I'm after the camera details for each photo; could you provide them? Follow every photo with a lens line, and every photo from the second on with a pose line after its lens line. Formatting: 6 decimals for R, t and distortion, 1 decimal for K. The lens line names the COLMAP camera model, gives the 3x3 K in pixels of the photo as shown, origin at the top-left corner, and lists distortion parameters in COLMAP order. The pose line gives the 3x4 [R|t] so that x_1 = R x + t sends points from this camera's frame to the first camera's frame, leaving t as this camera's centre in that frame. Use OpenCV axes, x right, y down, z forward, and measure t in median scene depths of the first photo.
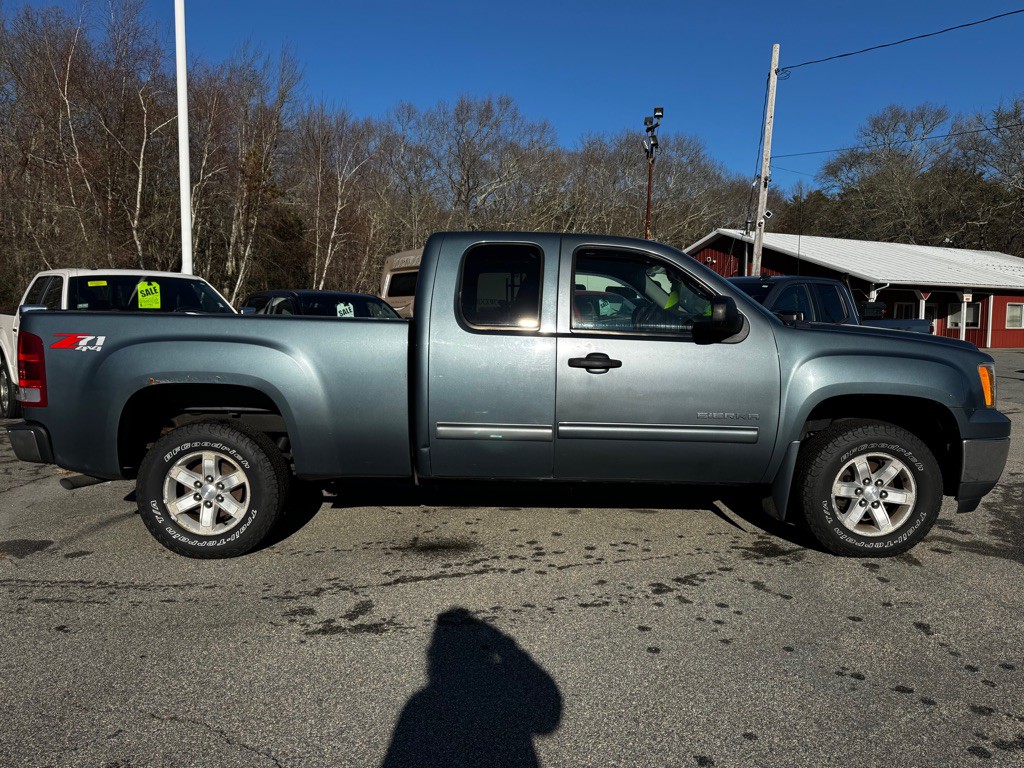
lens RADIAL K [[724.1, 0, 516.0], [0, 724.1, 385.2], [0, 0, 1]] dist [0.026620, -0.030278]
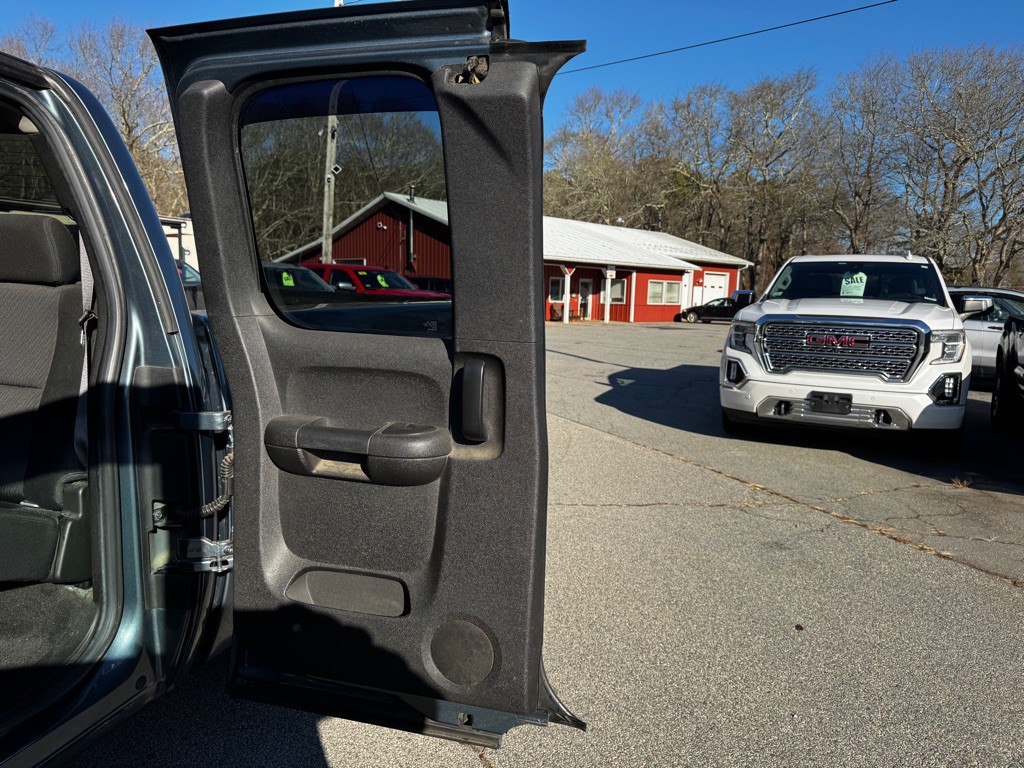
lens RADIAL K [[724.1, 0, 514.4], [0, 724.1, 399.8], [0, 0, 1]] dist [0.026620, -0.030278]
pose [[0.952997, -0.022175, 0.302167, 0.165280], [0.003989, 0.998150, 0.060669, -0.003669], [-0.302953, -0.056612, 0.951322, 0.041226]]
